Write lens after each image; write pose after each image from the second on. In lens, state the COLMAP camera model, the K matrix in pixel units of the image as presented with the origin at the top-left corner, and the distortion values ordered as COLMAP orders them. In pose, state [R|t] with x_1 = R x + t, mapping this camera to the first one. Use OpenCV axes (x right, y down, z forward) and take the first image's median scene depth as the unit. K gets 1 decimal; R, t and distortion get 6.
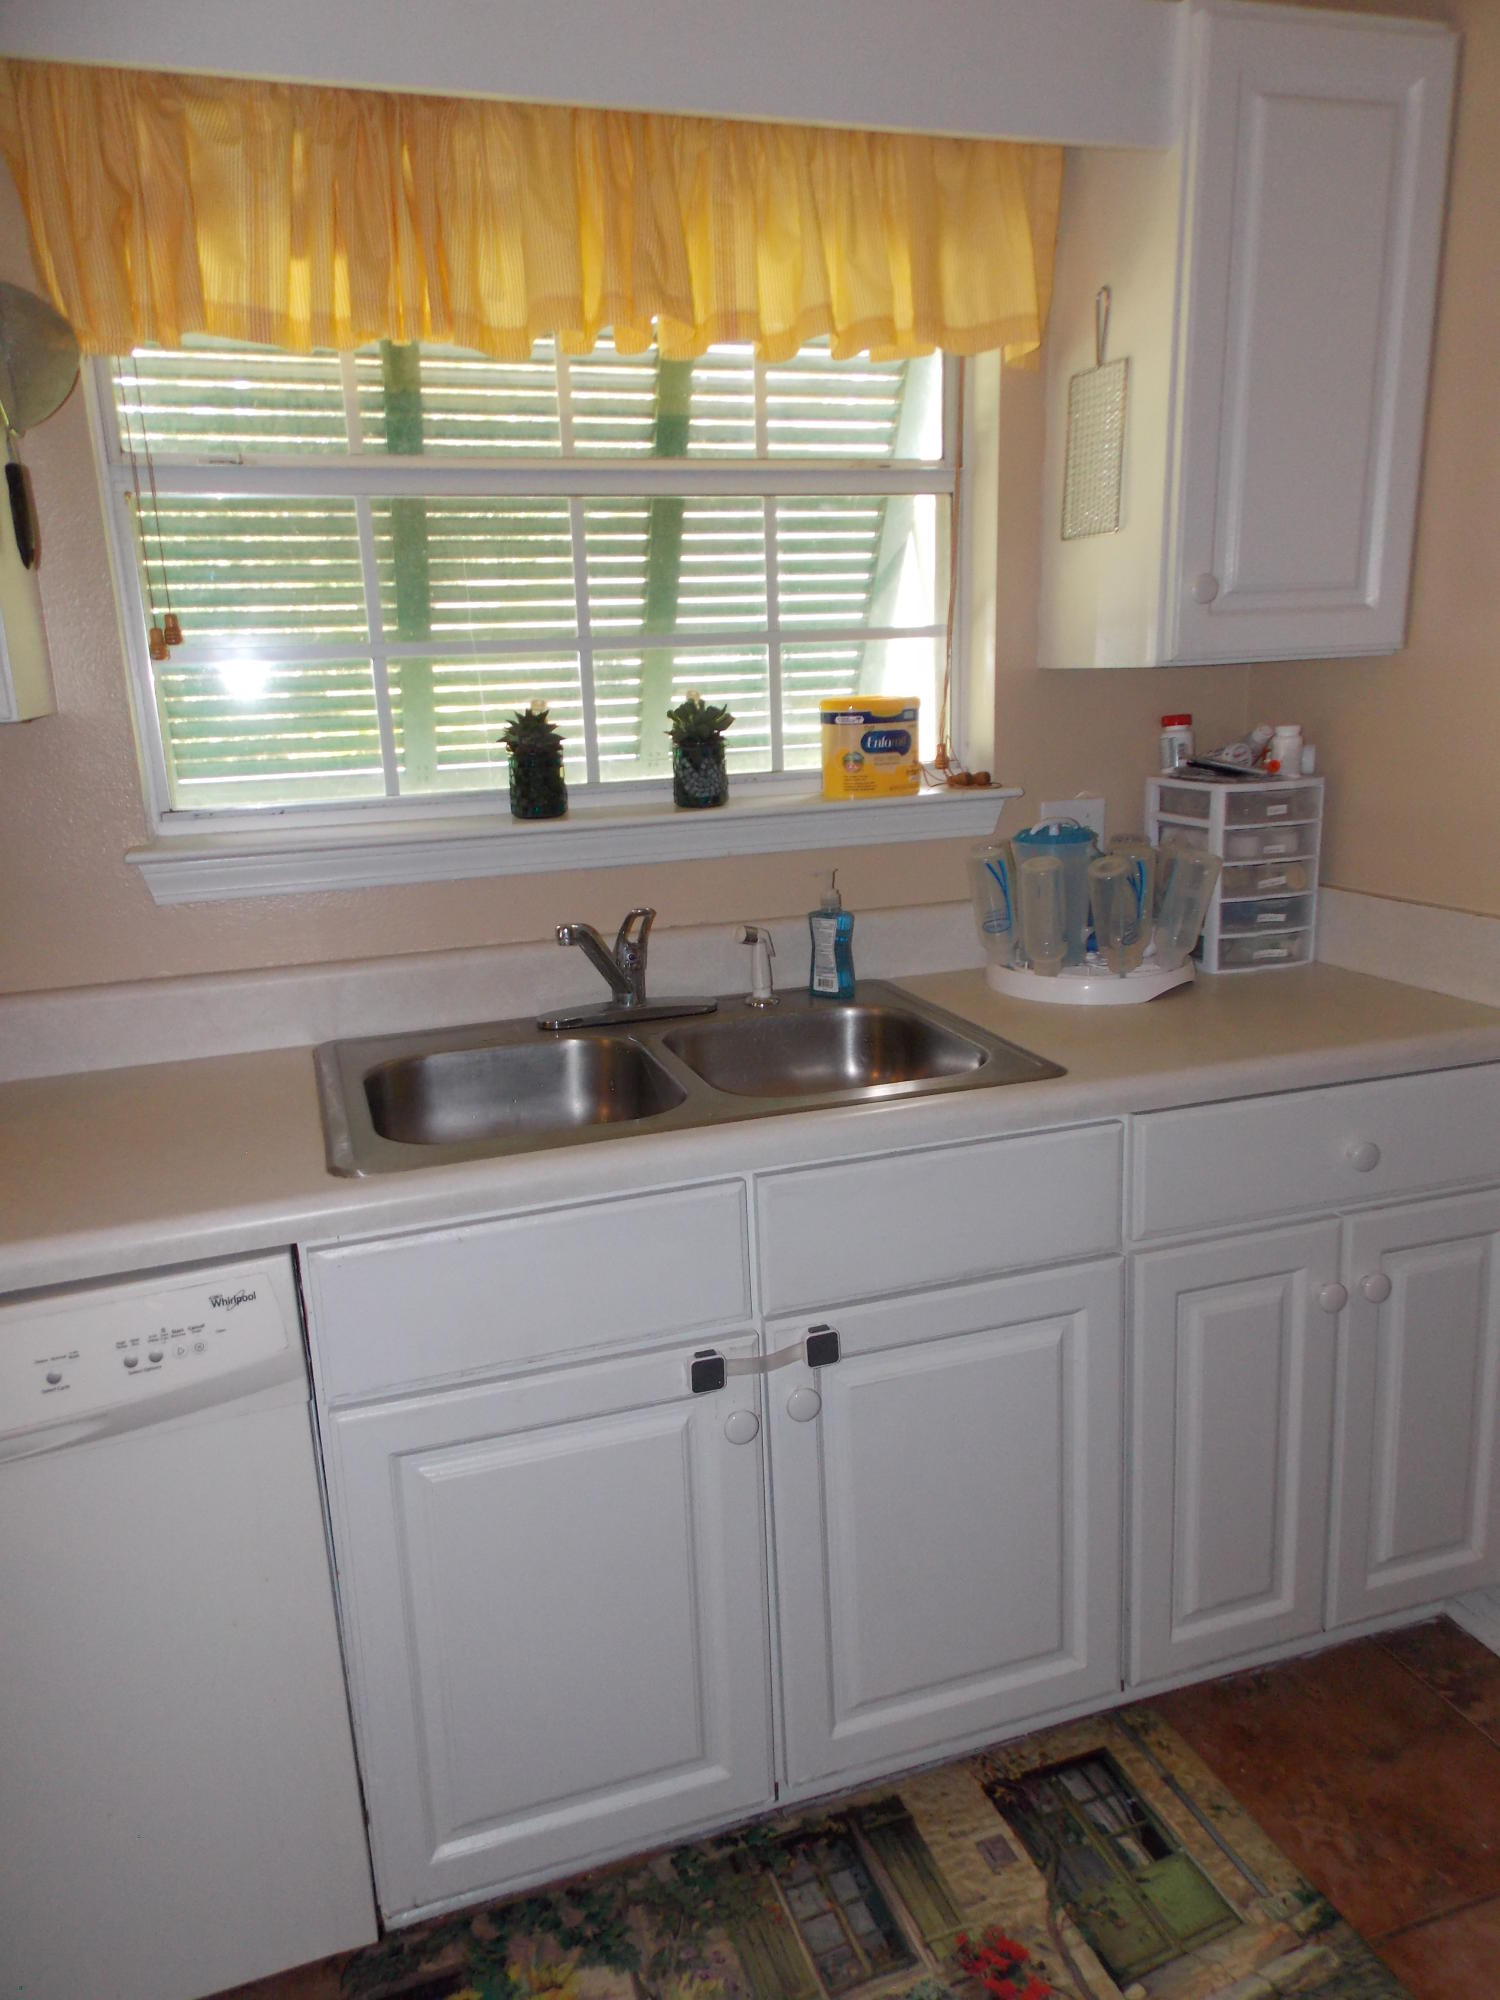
lens RADIAL K [[1420.3, 0, 756.6], [0, 1420.3, 996.8], [0, 0, 1]] dist [0.071842, -0.027032]
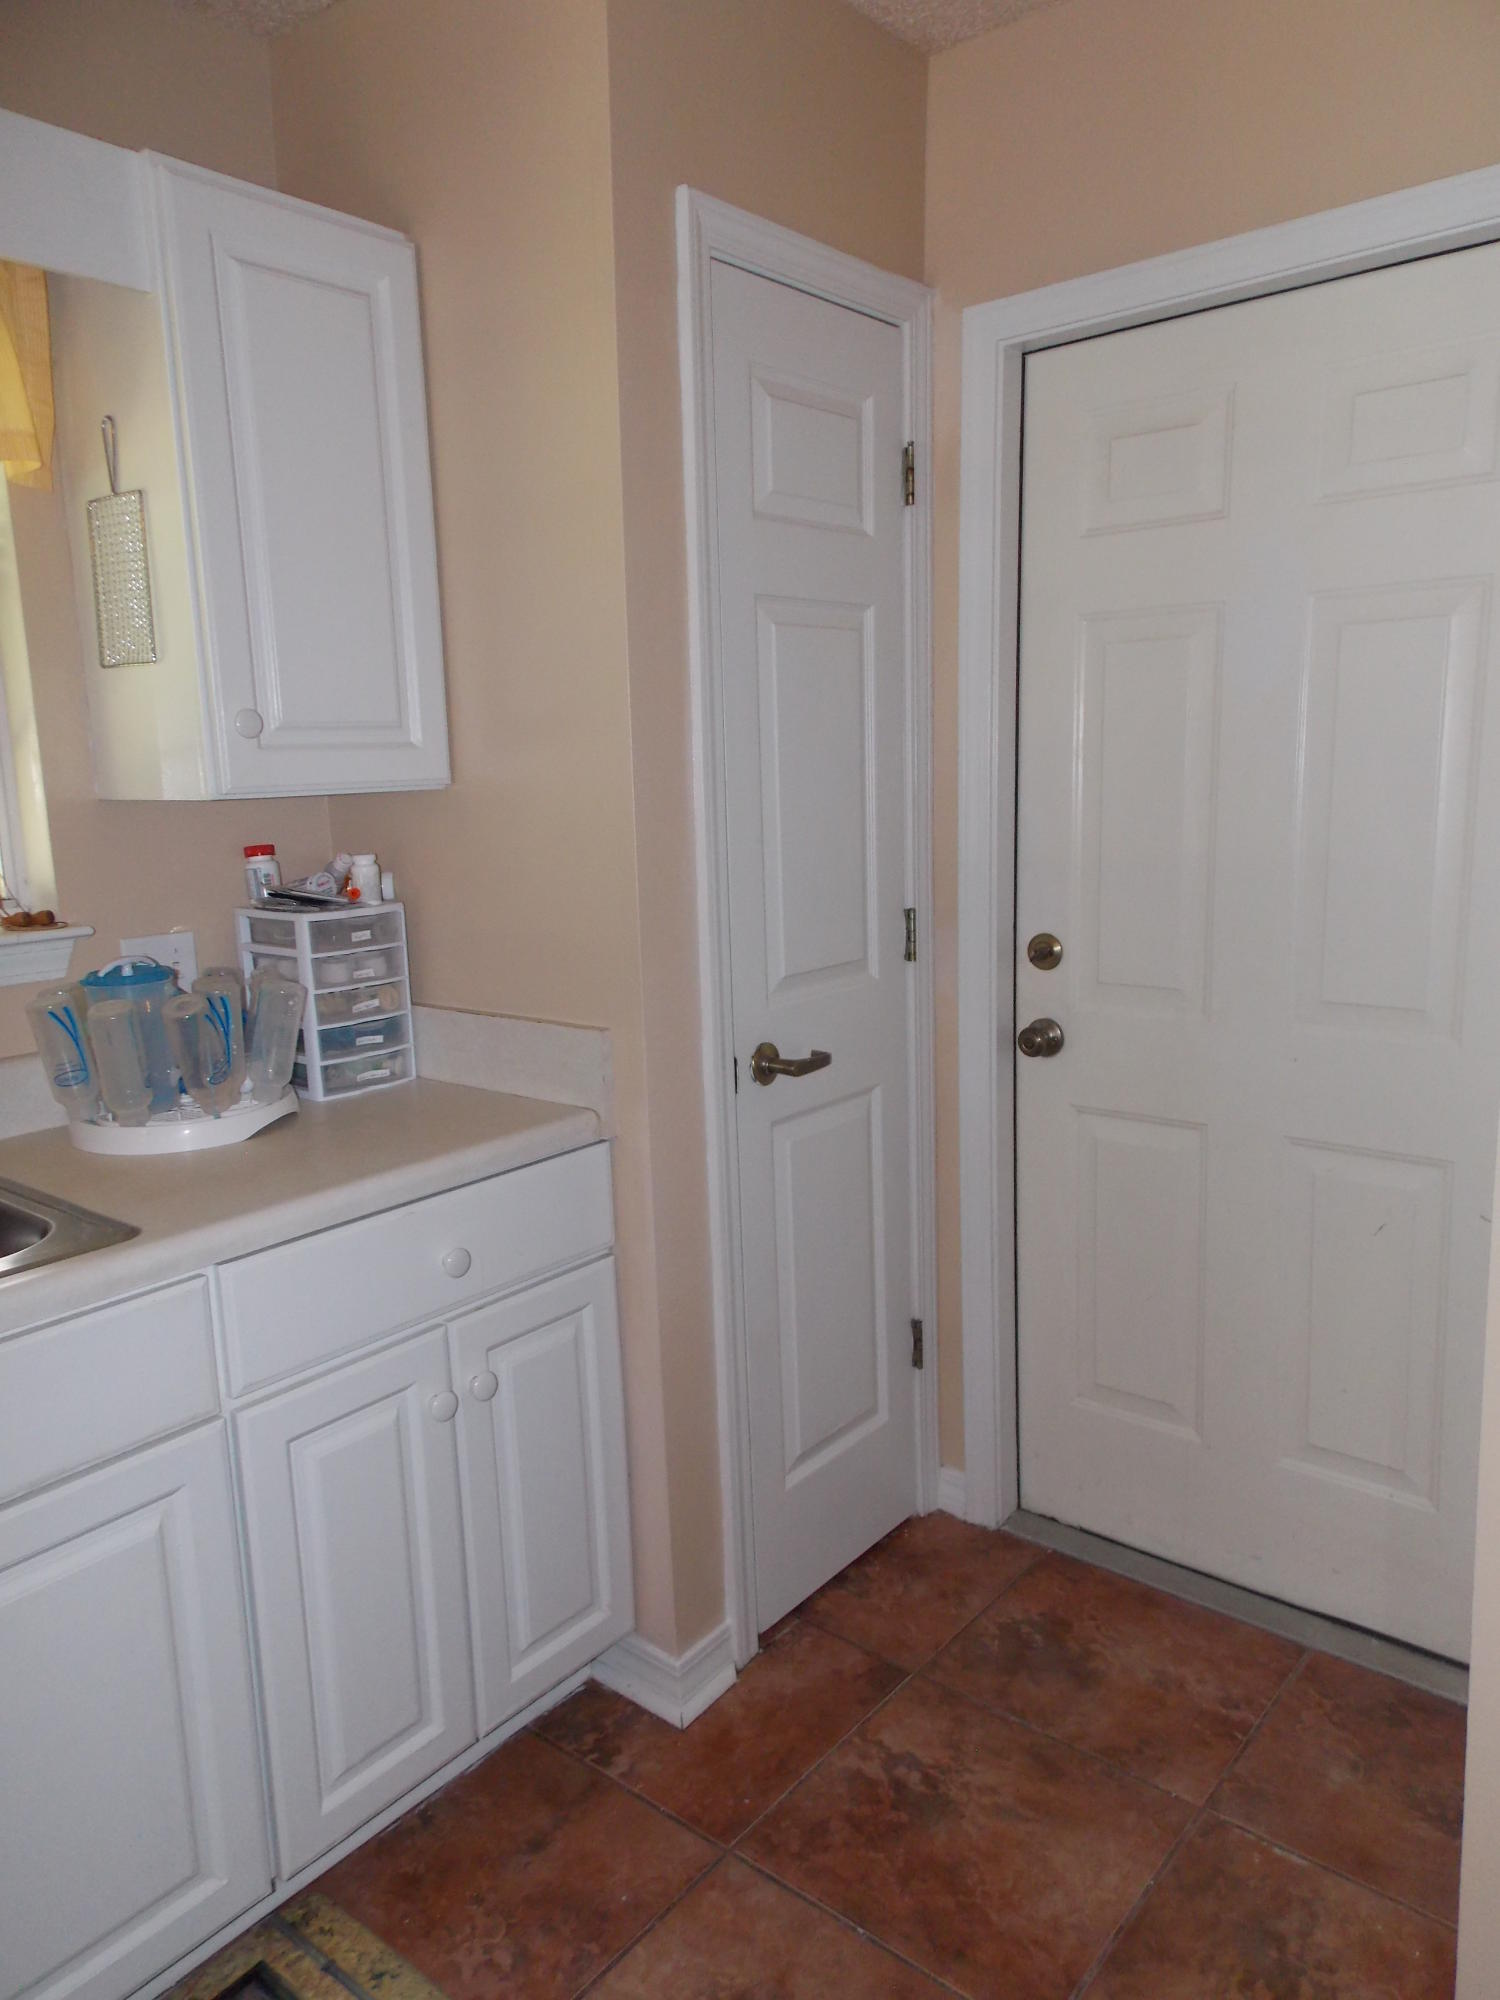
lens RADIAL K [[1420.3, 0, 731.0], [0, 1420.3, 999.7], [0, 0, 1]] dist [0.071842, -0.027032]
pose [[0.855080, -0.082812, 0.511839, 0.066296], [0.124728, 0.991028, -0.048028, -0.002942], [-0.503270, 0.104909, 0.857738, -0.006274]]
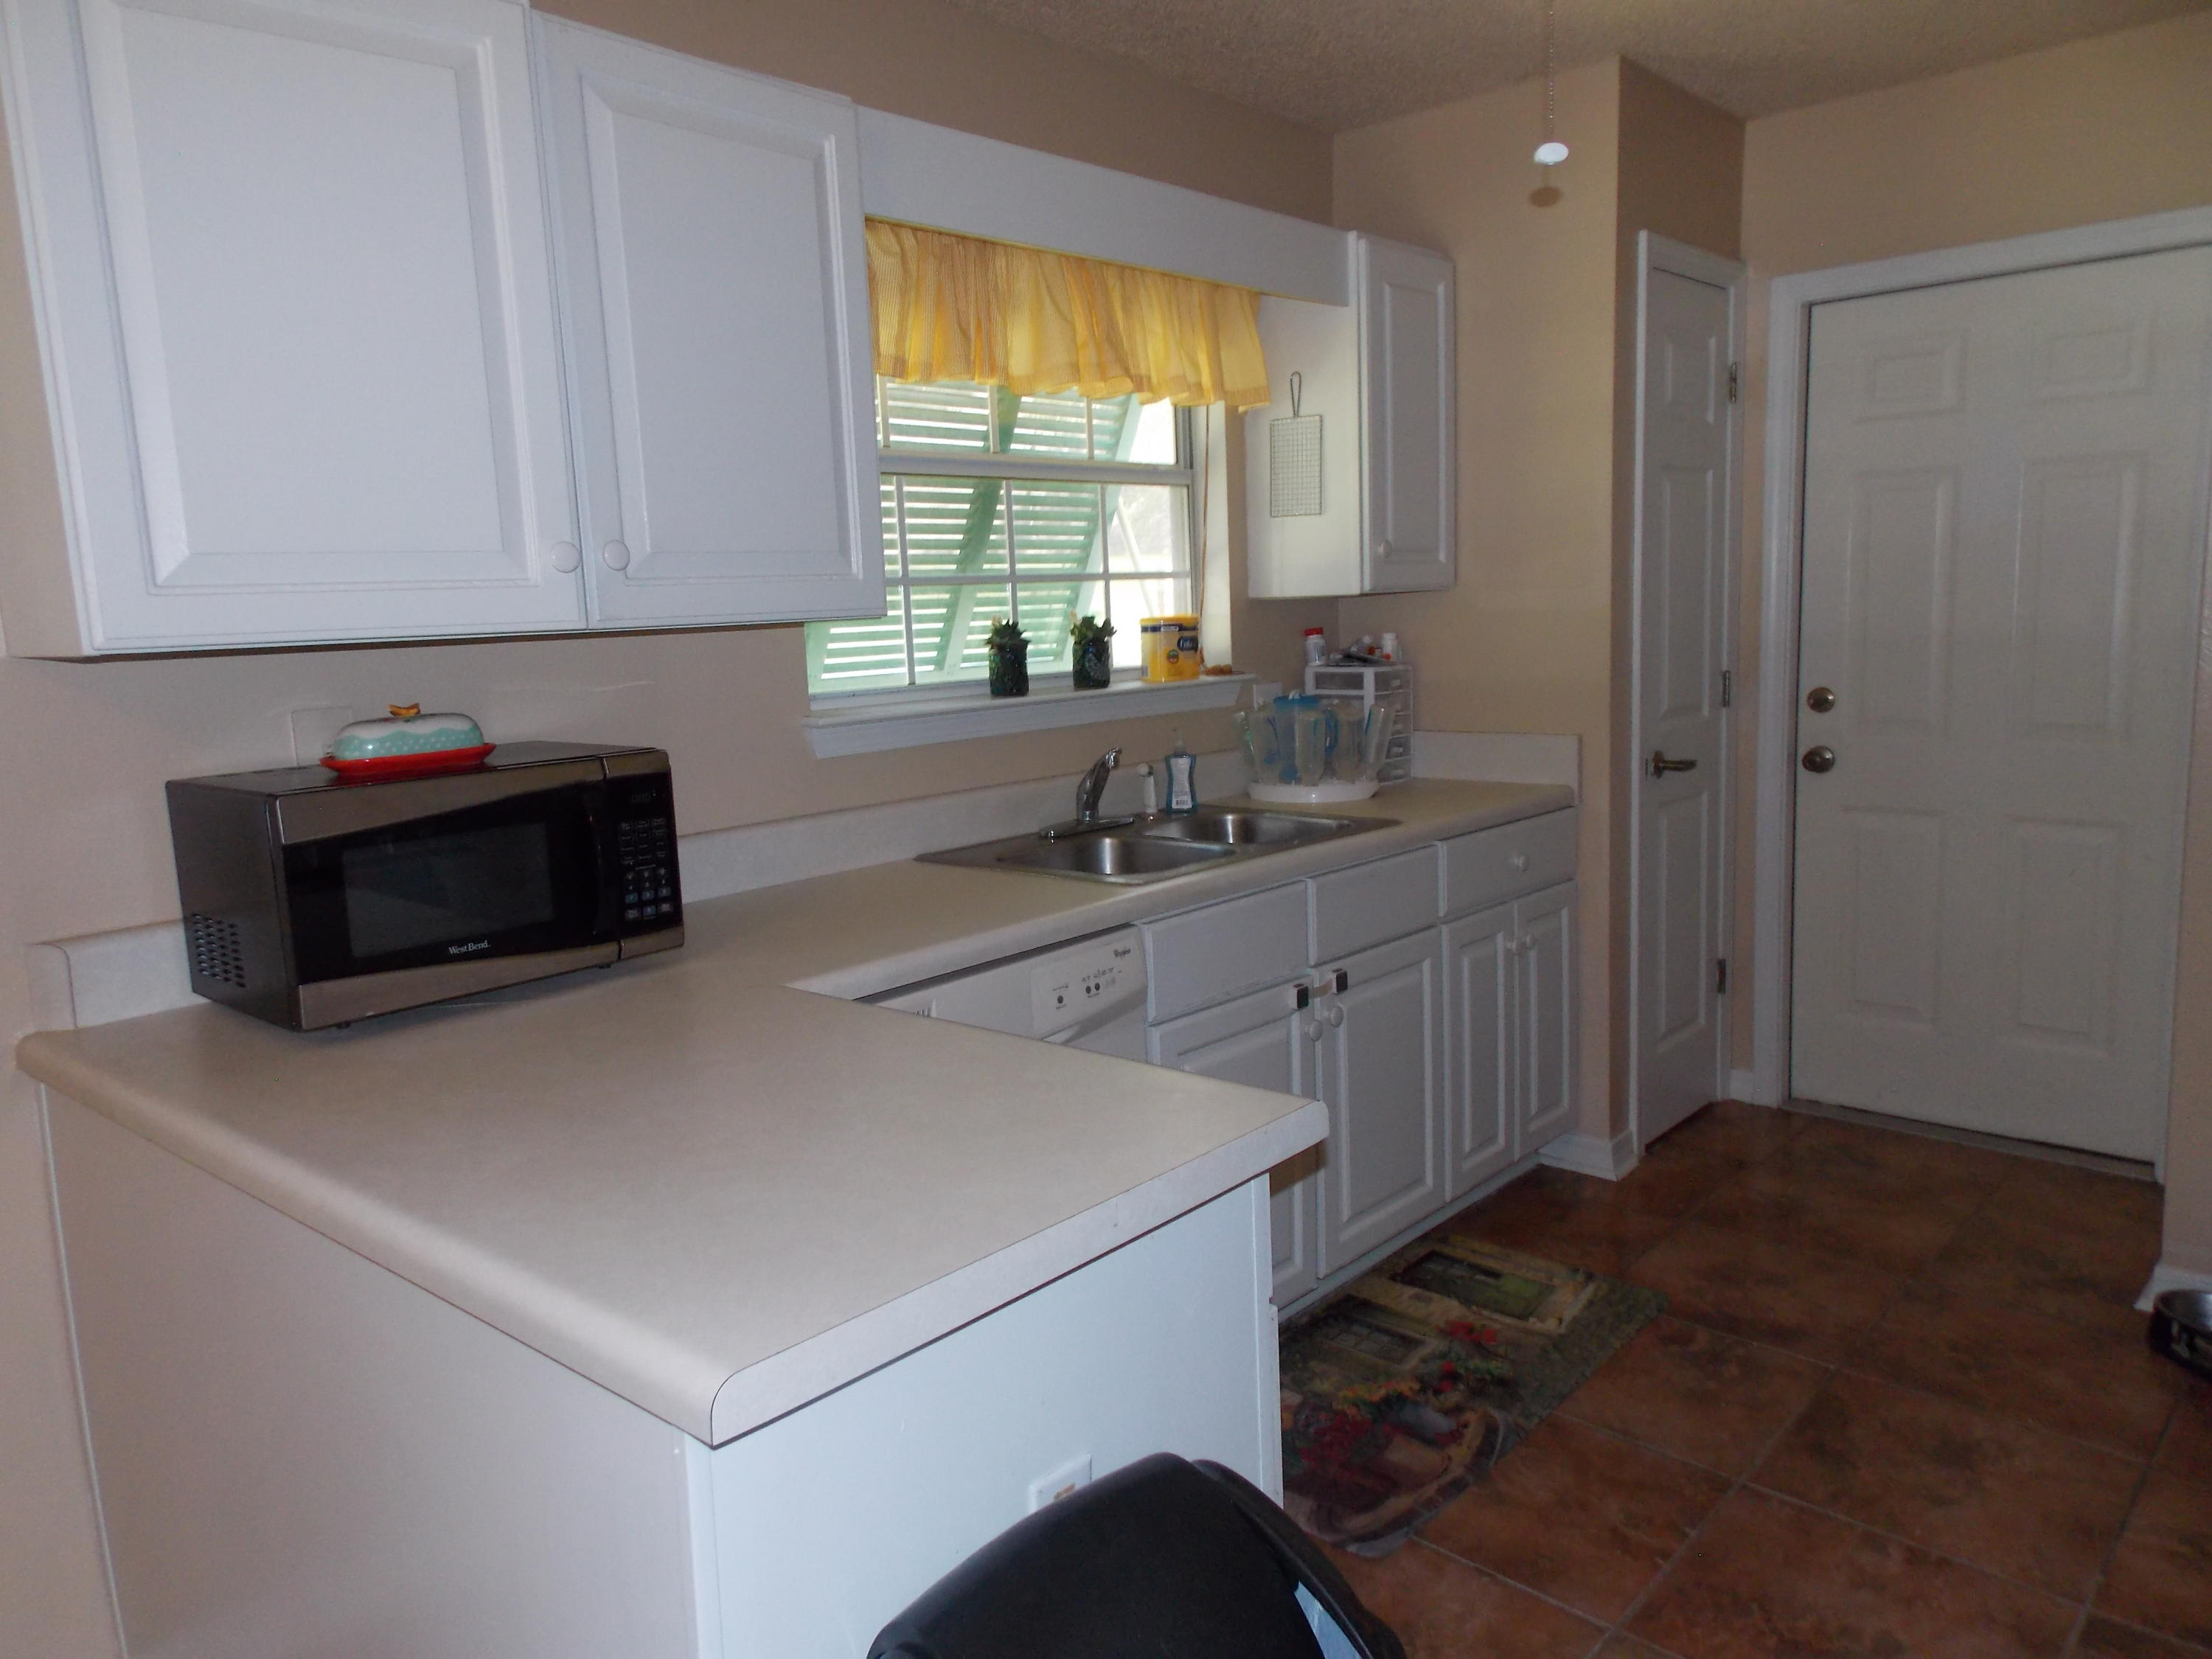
lens RADIAL K [[1570.8, 0, 1100.8], [0, 1570.8, 809.3], [0, 0, 1]] dist [0.071842, -0.027032]
pose [[0.873348, -0.061543, 0.483193, -0.861072], [0.119846, 0.988641, -0.090694, 0.142935], [-0.472123, 0.137116, 0.870804, -0.405722]]
